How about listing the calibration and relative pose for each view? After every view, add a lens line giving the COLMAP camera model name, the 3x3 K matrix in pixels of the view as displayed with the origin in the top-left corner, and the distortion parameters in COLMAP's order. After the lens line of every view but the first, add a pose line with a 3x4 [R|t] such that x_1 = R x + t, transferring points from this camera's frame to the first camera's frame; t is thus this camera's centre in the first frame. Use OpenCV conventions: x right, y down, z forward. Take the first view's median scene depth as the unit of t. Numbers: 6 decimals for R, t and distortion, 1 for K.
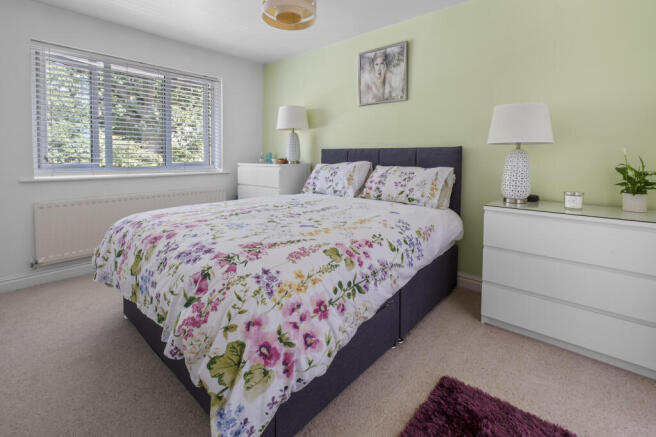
lens RADIAL K [[289.6, 0, 325.5], [0, 289.6, 206.9], [0, 0, 1]] dist [-0.004465, -0.000263]
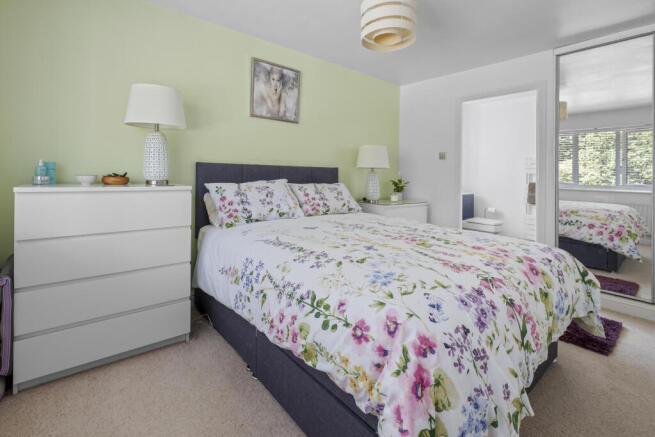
lens RADIAL K [[289.2, 0, 325.0], [0, 289.2, 207.0], [0, 0, 1]] dist [-0.004465, -0.000263]
pose [[0.167742, -0.105467, 0.980173, -0.784520], [0.151906, 0.985151, 0.080006, -0.124921], [-0.974057, 0.135474, 0.181272, 0.717961]]
